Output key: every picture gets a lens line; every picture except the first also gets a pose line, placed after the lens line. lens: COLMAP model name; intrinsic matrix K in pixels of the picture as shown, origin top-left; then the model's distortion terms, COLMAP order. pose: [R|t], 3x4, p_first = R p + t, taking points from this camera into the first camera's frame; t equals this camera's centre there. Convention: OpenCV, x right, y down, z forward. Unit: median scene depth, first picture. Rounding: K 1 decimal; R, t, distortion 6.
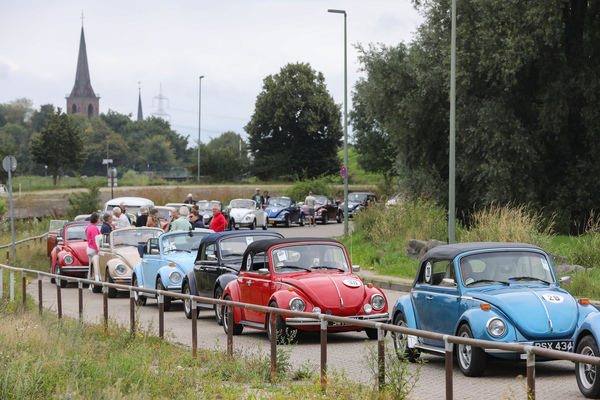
lens RADIAL K [[2252.3, 0, 300.2], [0, 2252.3, 199.5], [0, 0, 1]] dist [0.049763, 0.000000]
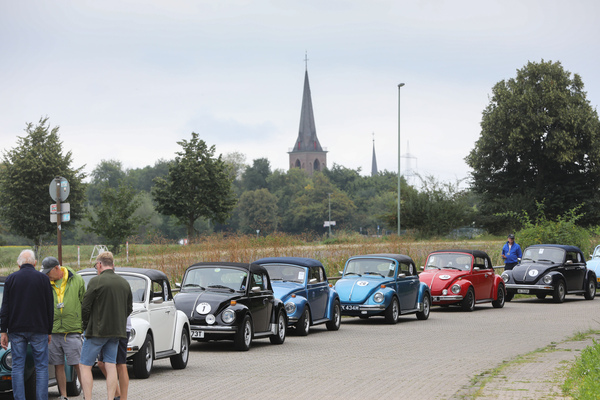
lens RADIAL K [[2491.5, 0, 302.3], [0, 2491.5, 197.6], [0, 0, 1]] dist [0.668827, 0.000000]
pose [[0.994391, -0.017699, -0.104274, 0.004983], [0.014717, 0.999462, -0.029302, 0.001708], [0.104736, 0.027603, 0.994117, 0.235777]]
